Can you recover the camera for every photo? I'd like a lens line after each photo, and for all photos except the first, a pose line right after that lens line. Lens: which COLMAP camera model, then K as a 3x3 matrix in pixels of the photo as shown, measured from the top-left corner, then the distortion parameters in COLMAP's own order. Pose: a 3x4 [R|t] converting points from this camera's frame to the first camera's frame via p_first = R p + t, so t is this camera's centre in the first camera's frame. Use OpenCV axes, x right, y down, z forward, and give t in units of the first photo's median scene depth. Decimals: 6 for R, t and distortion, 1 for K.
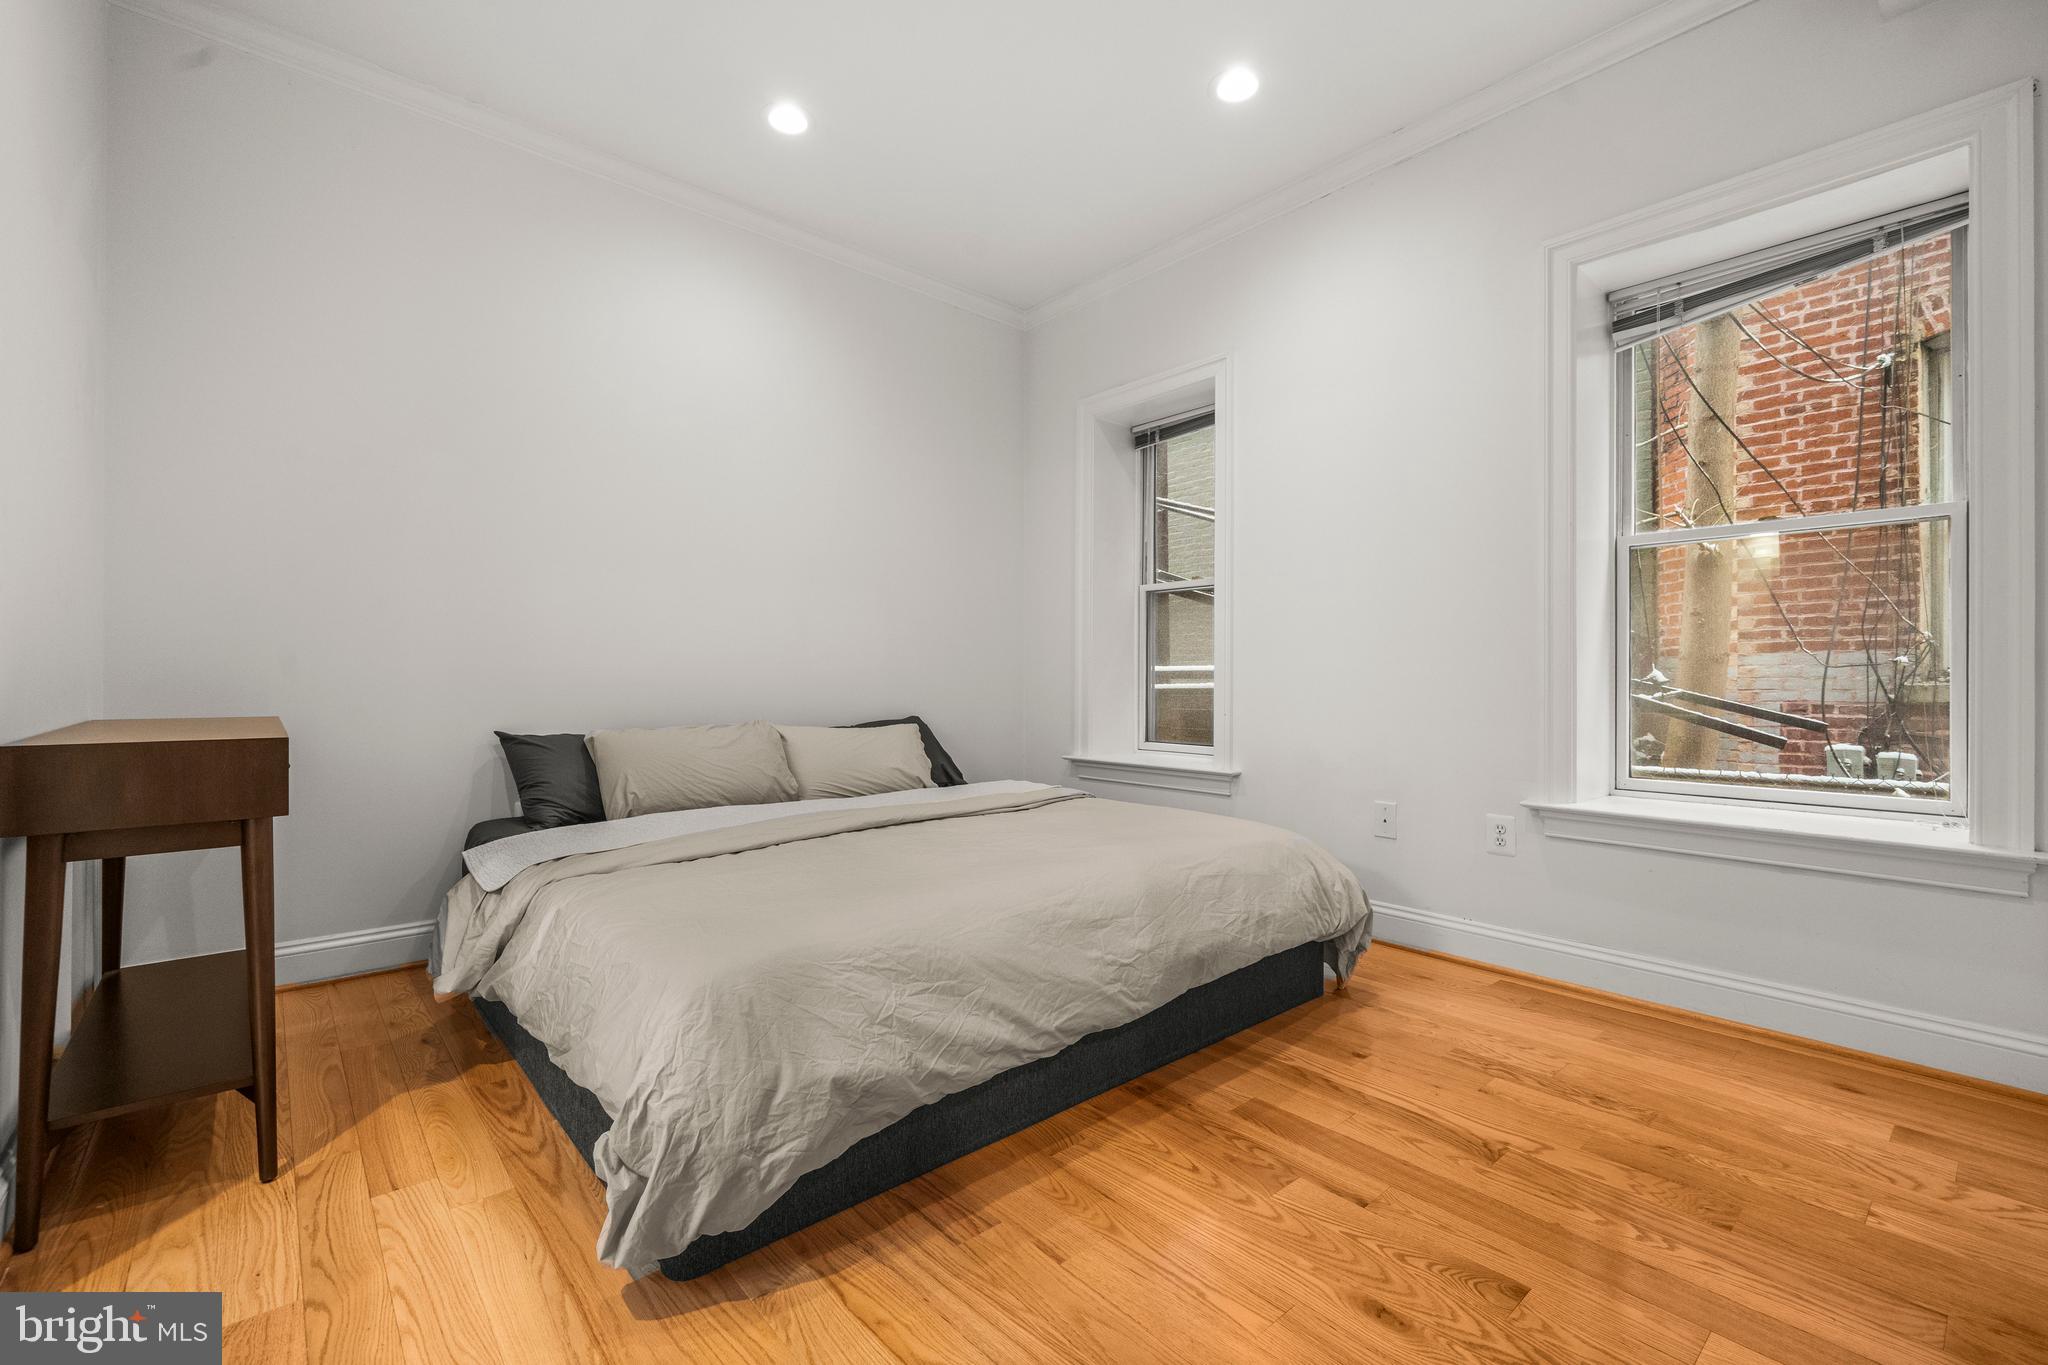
lens RADIAL K [[869.6, 0, 1020.8], [0, 869.6, 678.4], [0, 0, 1]] dist [-0.003637, 0.001126]
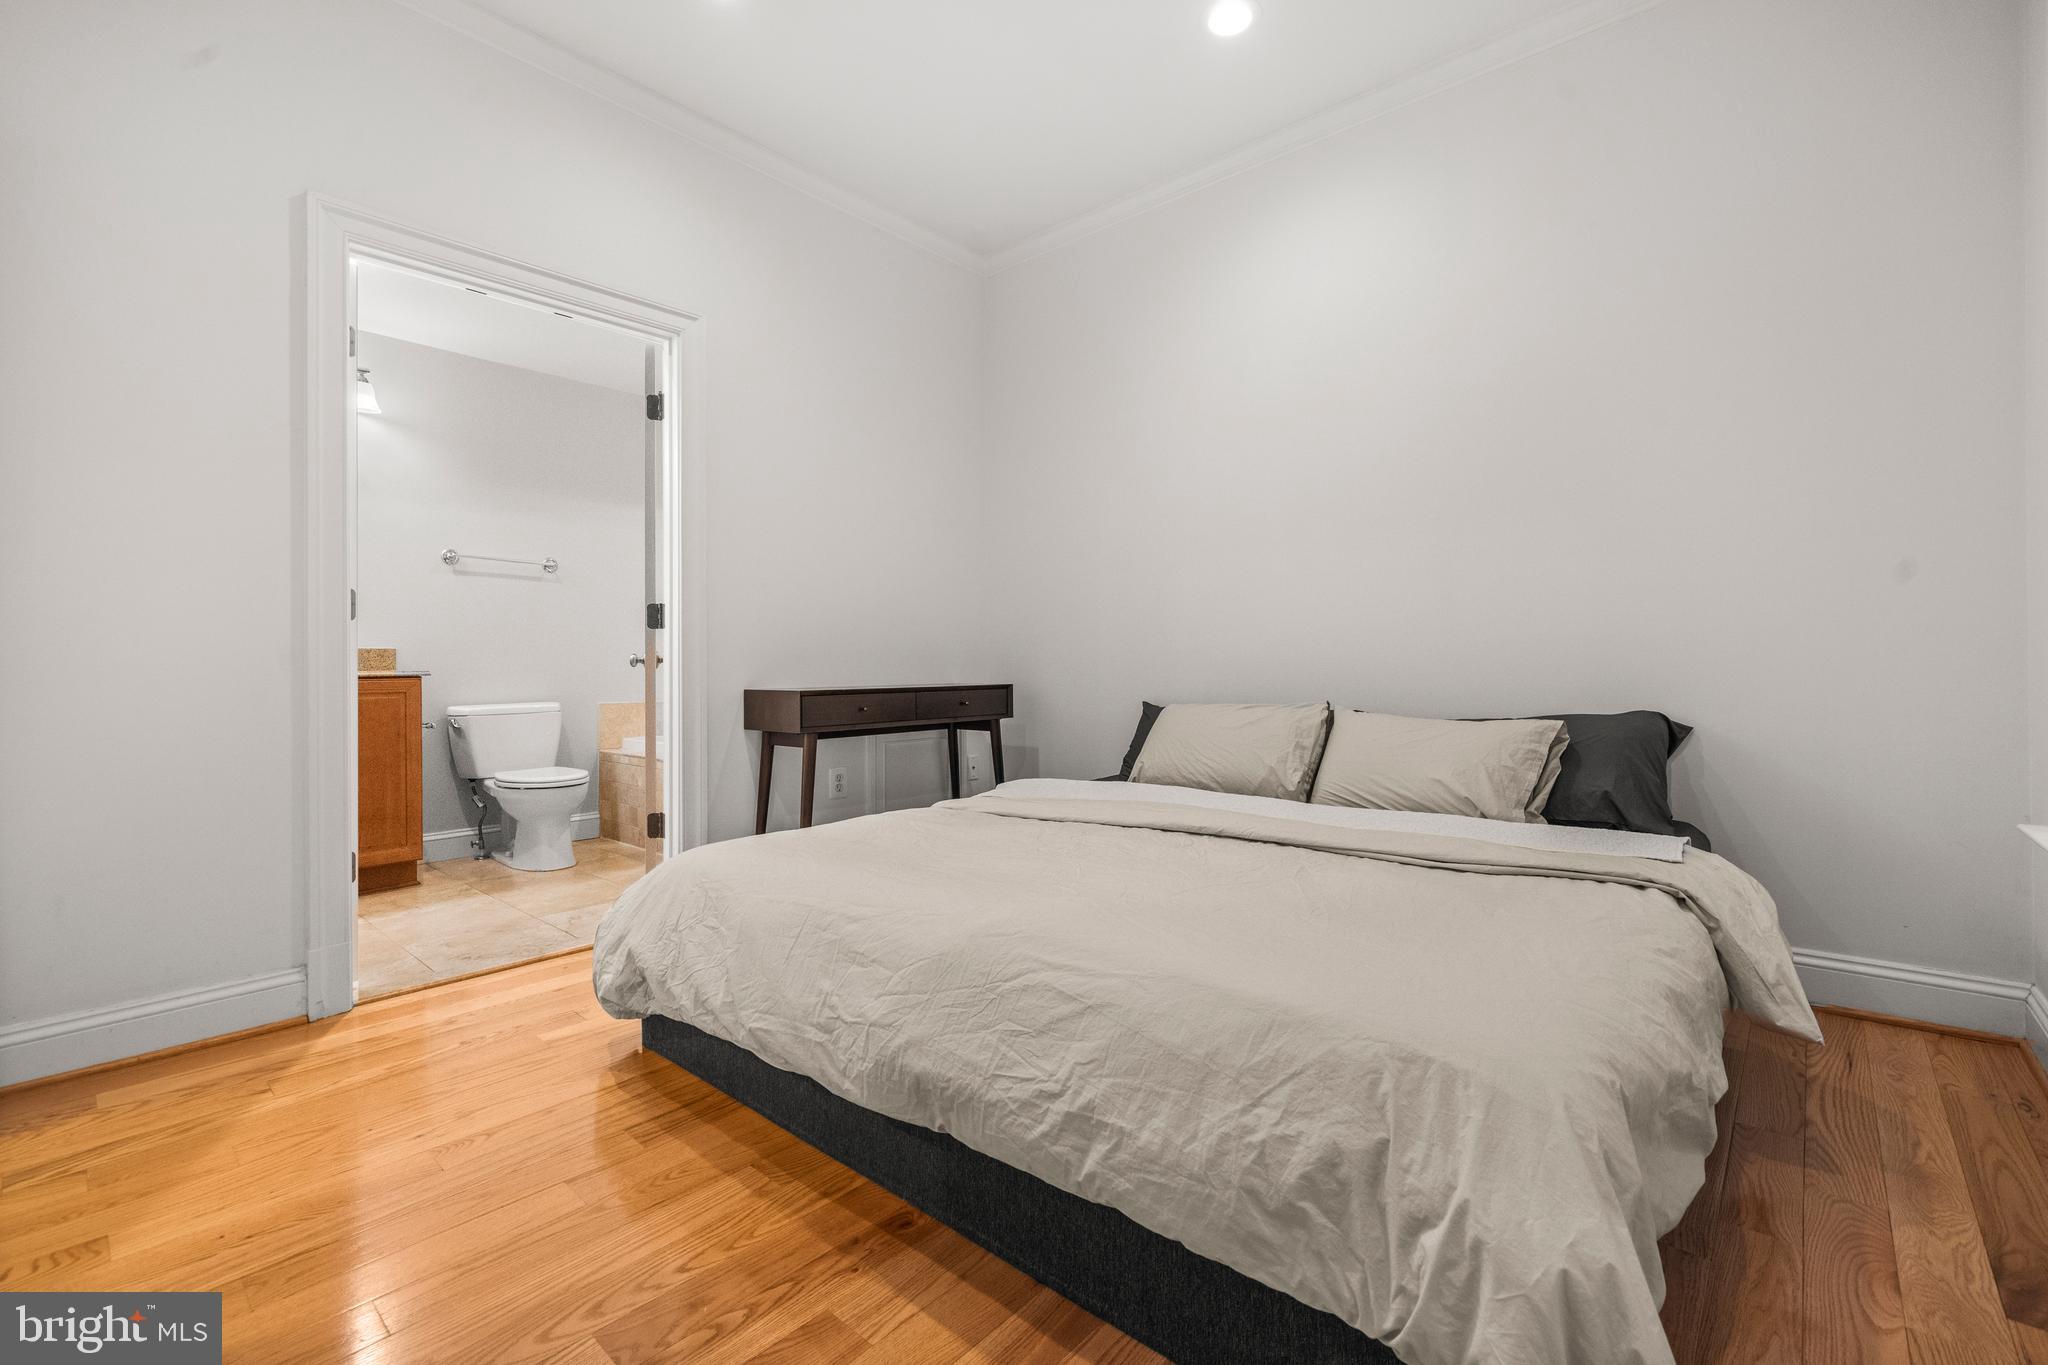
lens RADIAL K [[869.6, 0, 1020.7], [0, 869.6, 677.7], [0, 0, 1]] dist [-0.003637, 0.001126]
pose [[0.135020, 0.003964, -0.990835, 0.895266], [0.007760, 0.999957, 0.005058, 0.029673], [0.990813, -0.008372, 0.134983, 1.062500]]
